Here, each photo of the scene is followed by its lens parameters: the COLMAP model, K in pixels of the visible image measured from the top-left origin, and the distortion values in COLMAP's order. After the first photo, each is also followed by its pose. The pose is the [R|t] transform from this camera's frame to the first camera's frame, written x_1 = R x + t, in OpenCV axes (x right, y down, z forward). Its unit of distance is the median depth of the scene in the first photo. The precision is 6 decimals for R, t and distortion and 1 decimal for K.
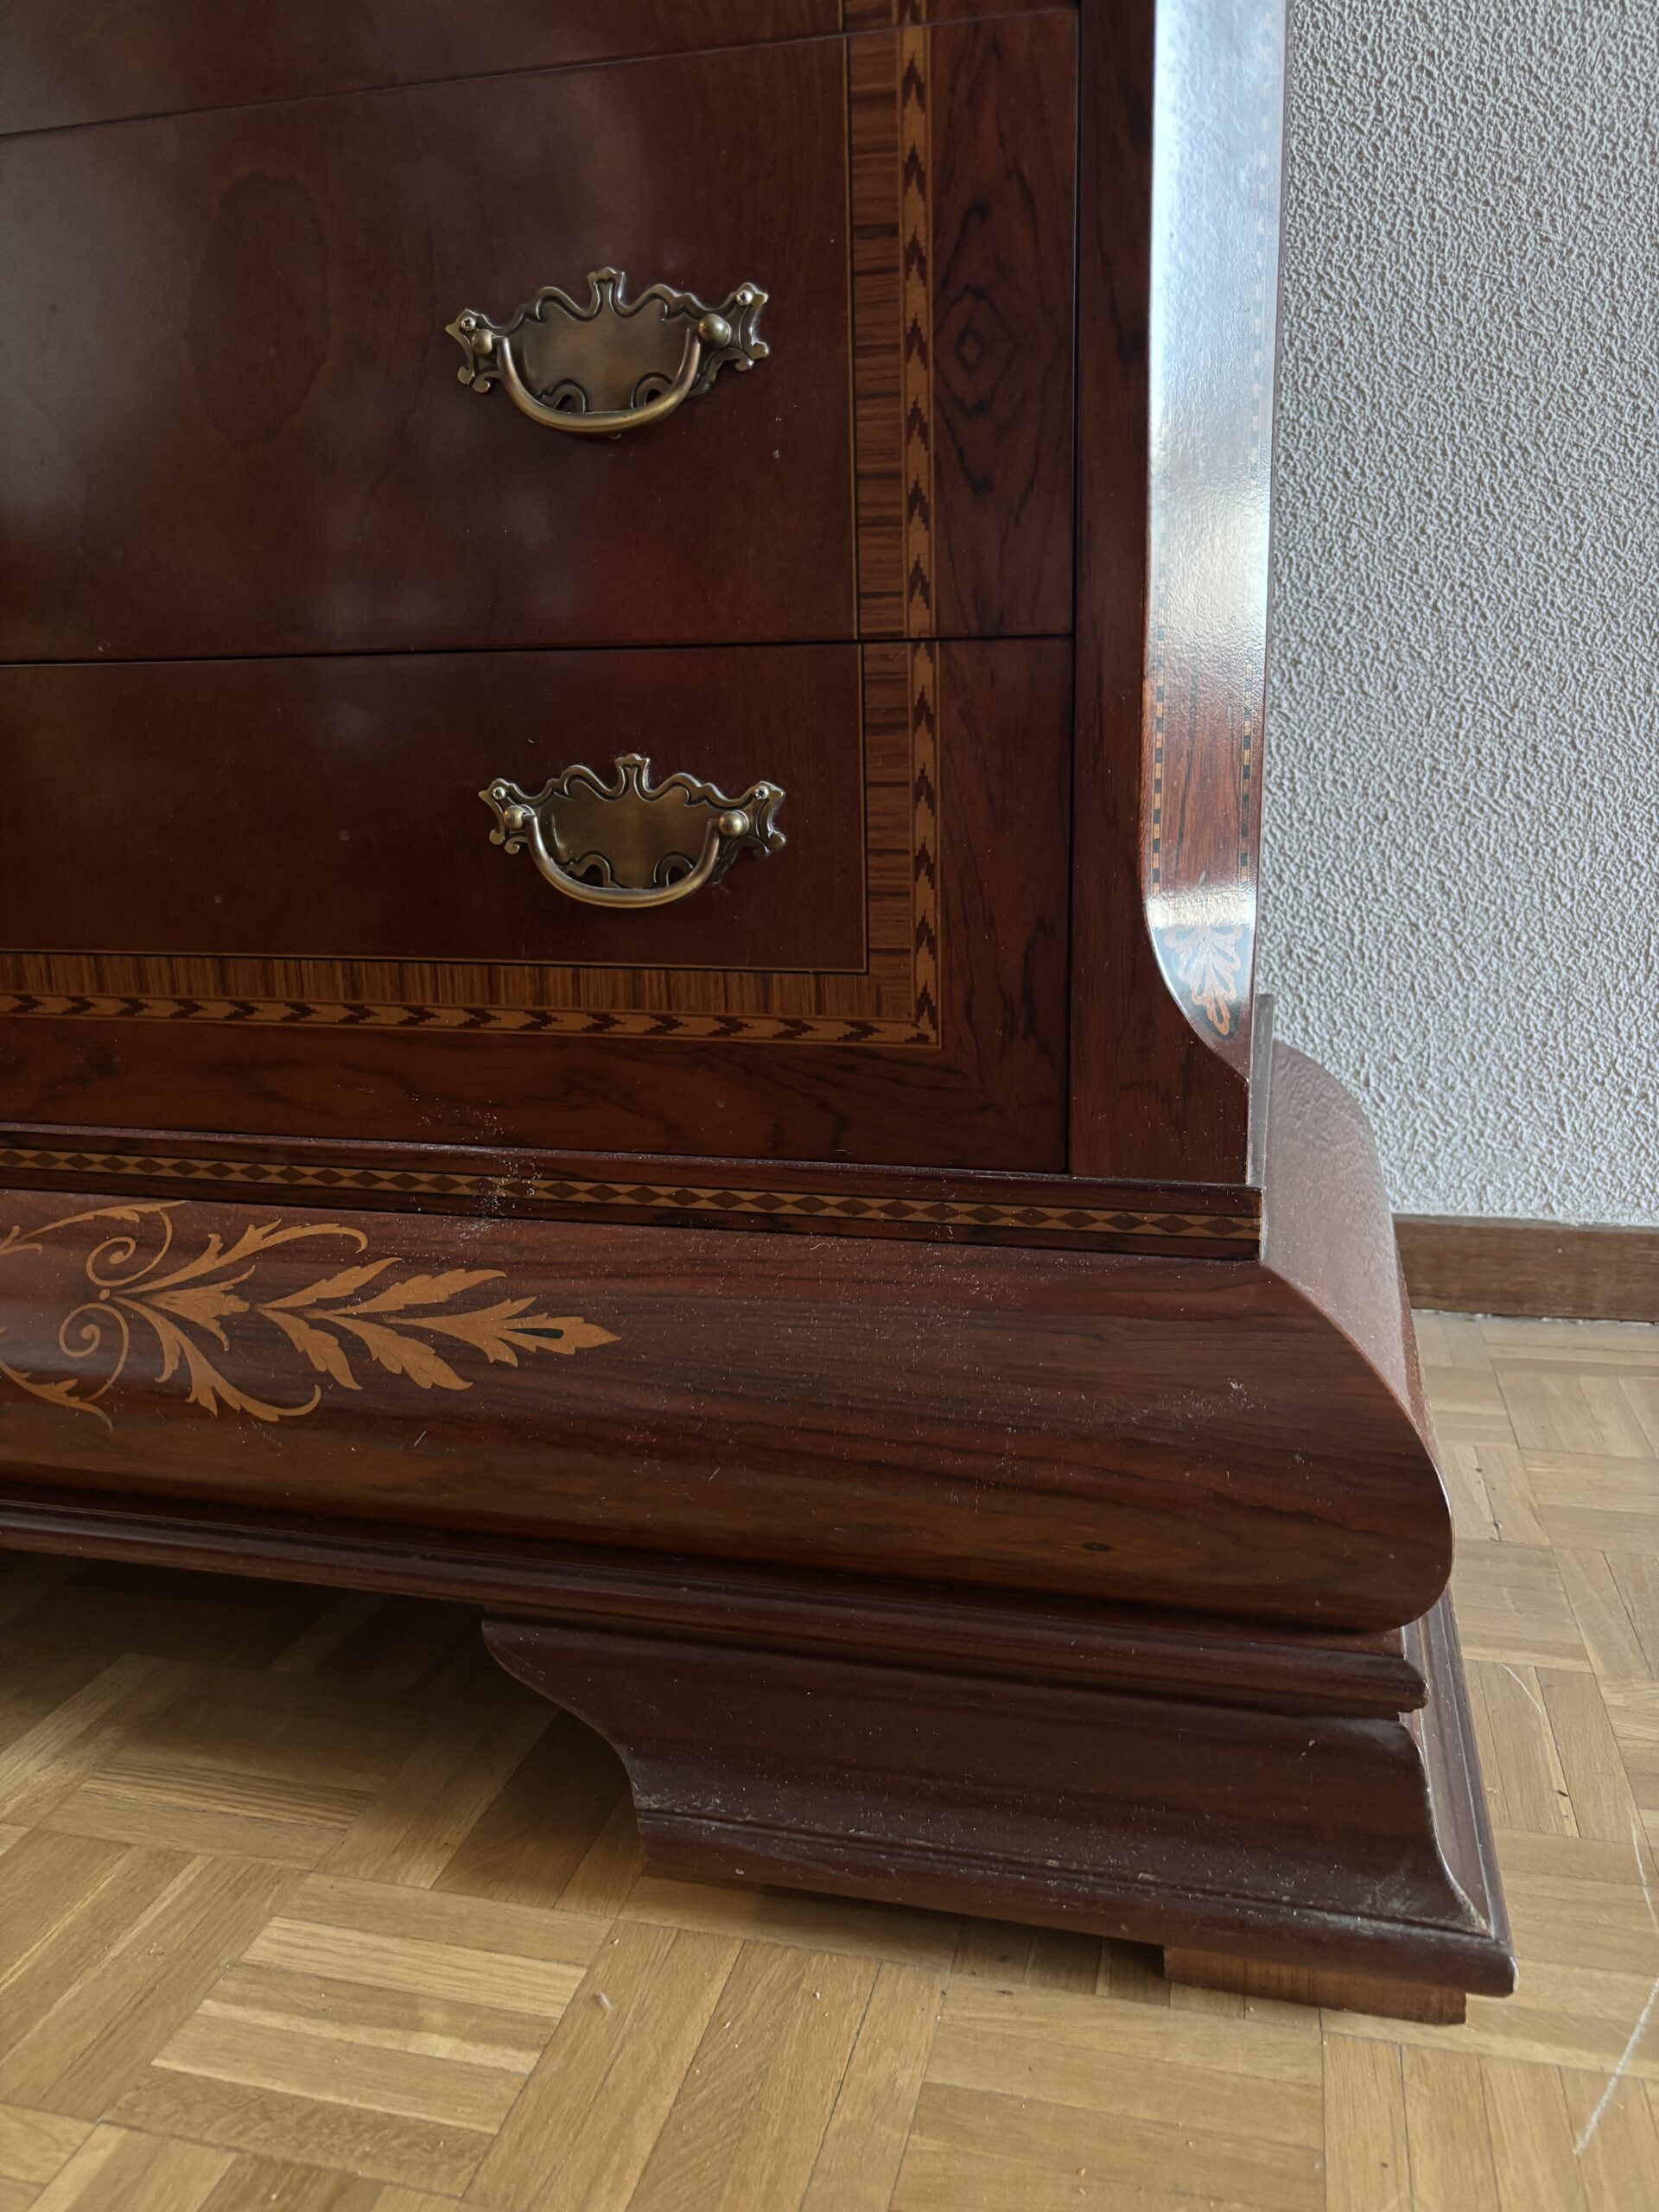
lens RADIAL K [[1696.9, 0, 844.4], [0, 1696.9, 1141.0], [0, 0, 1]] dist [0.124116, -0.197729]
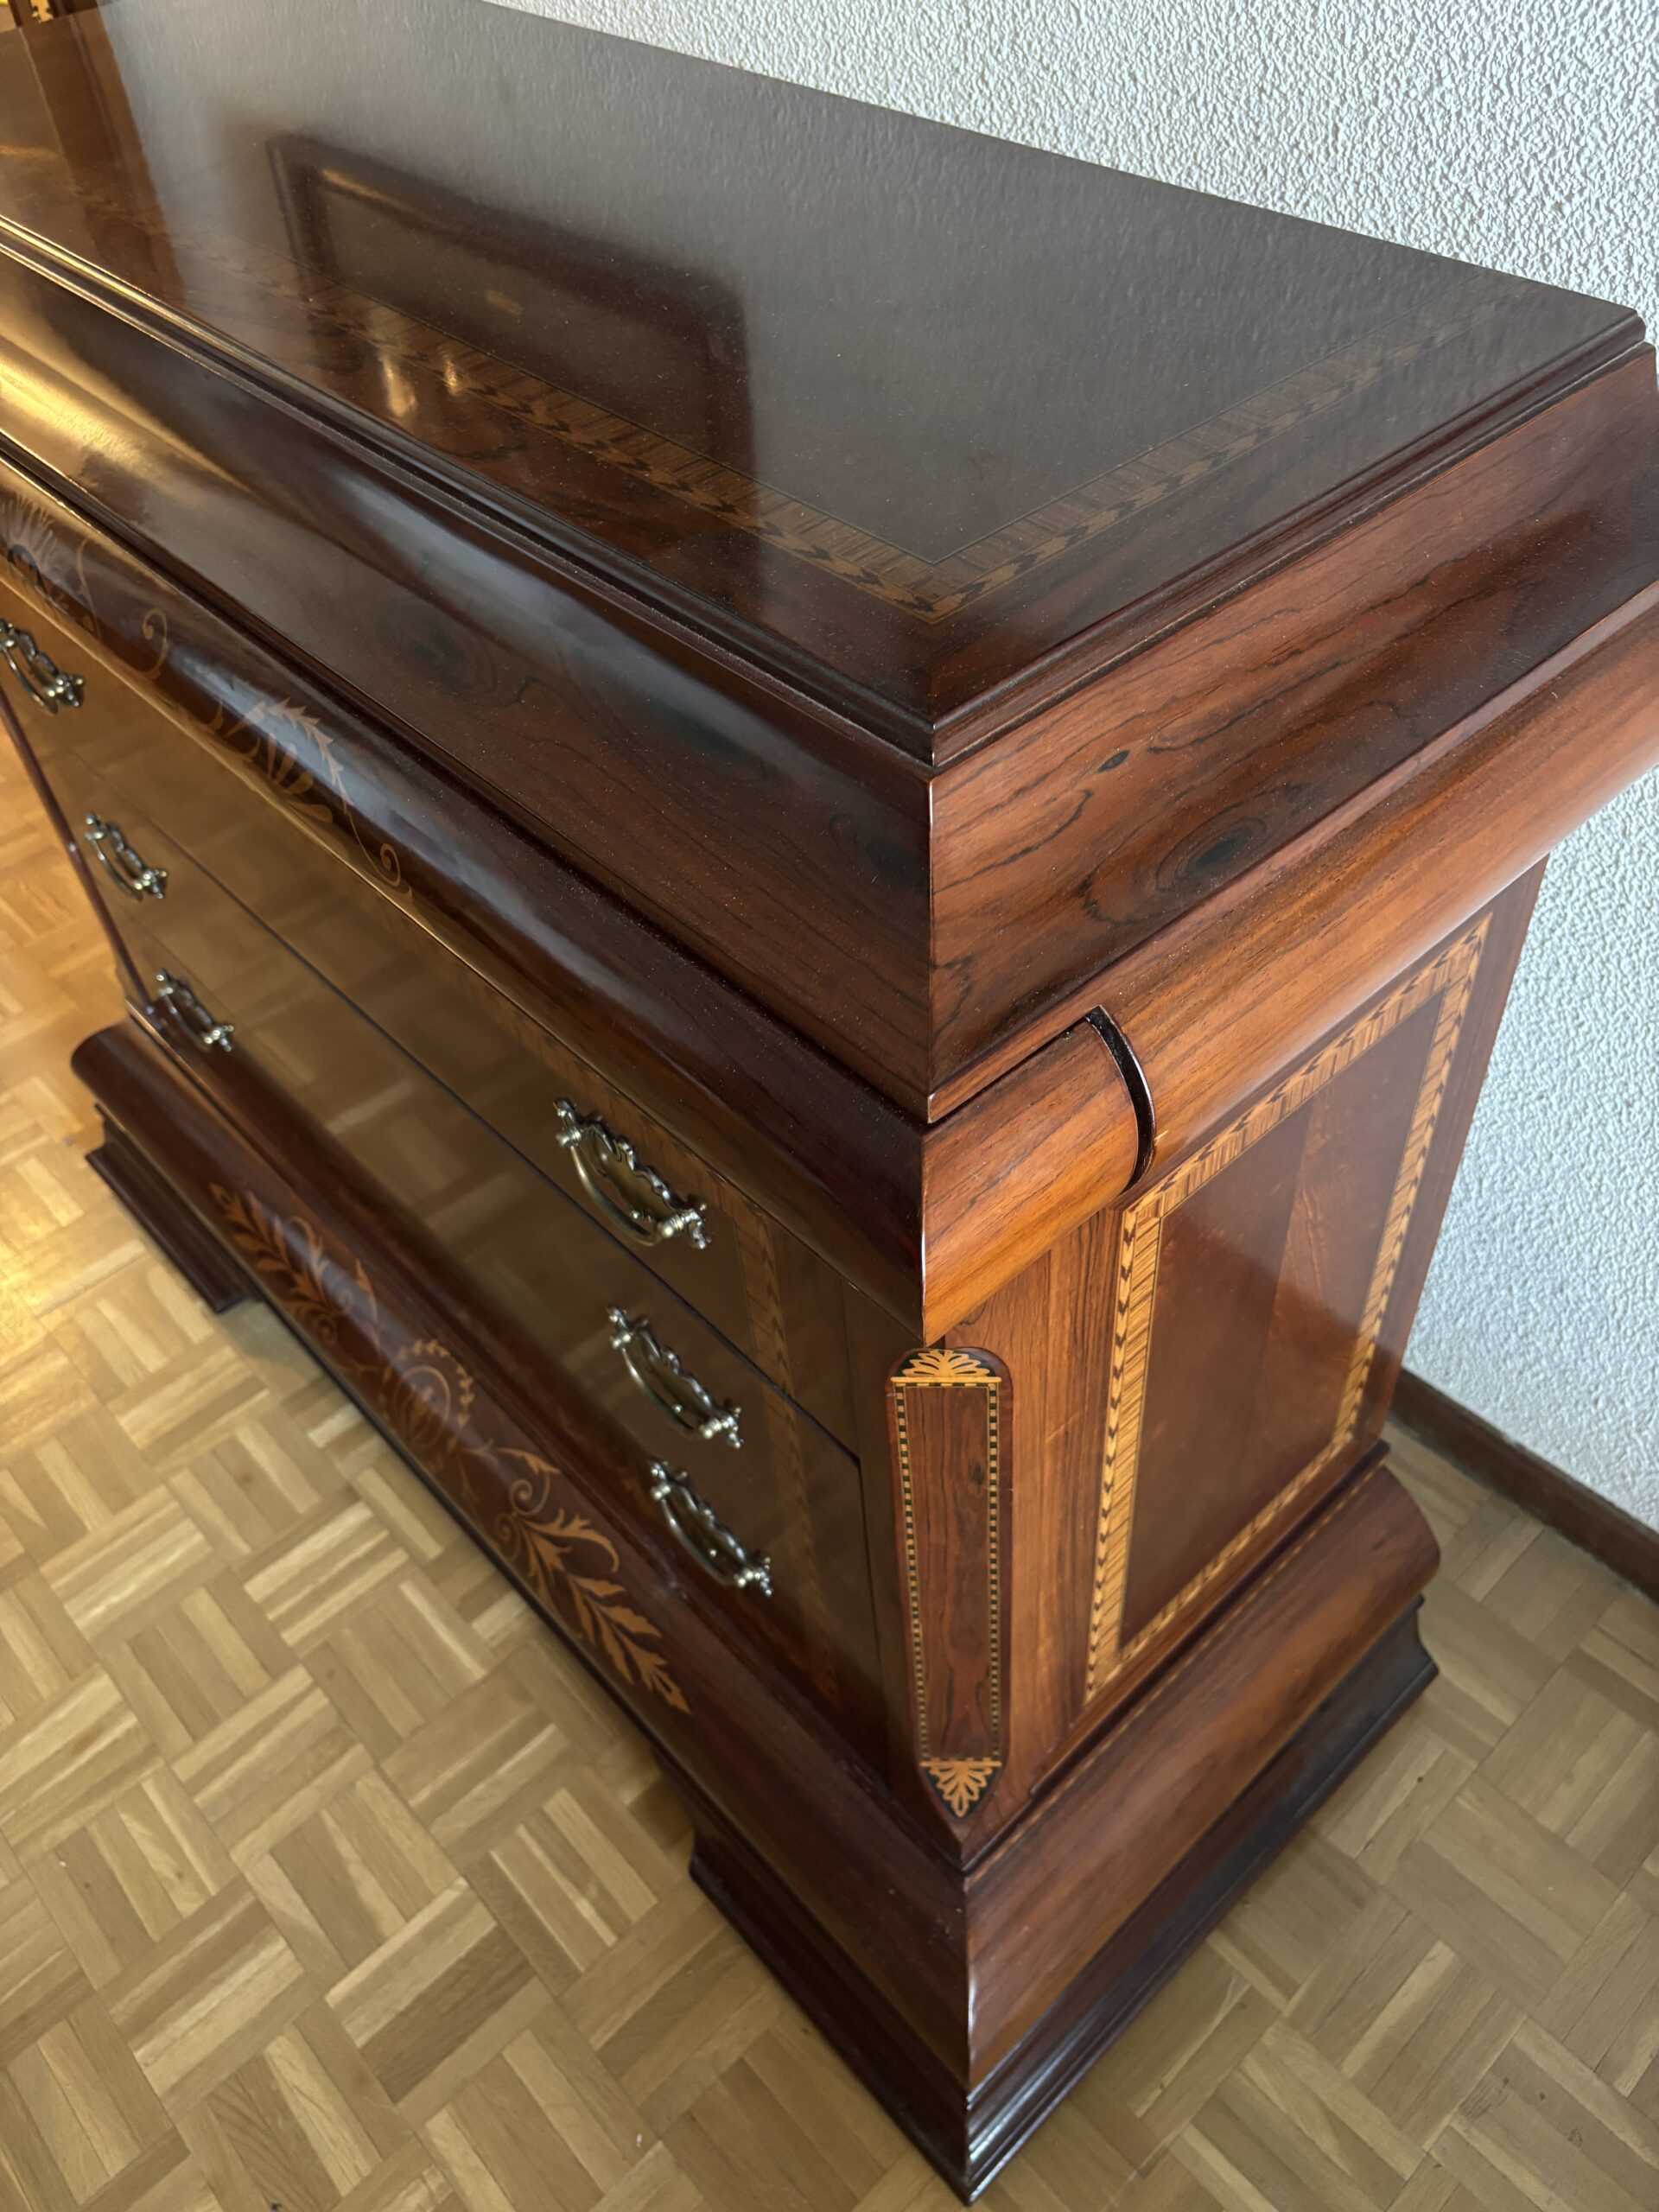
lens RADIAL K [[1690.4, 0, 823.6], [0, 1690.4, 1126.6], [0, 0, 1]] dist [0.029040, -0.034647]
pose [[0.838144, 0.367489, -0.403072, 0.502261], [-0.086874, 0.819477, 0.566489, -1.474128], [0.538487, -0.439783, 0.718765, 0.008881]]
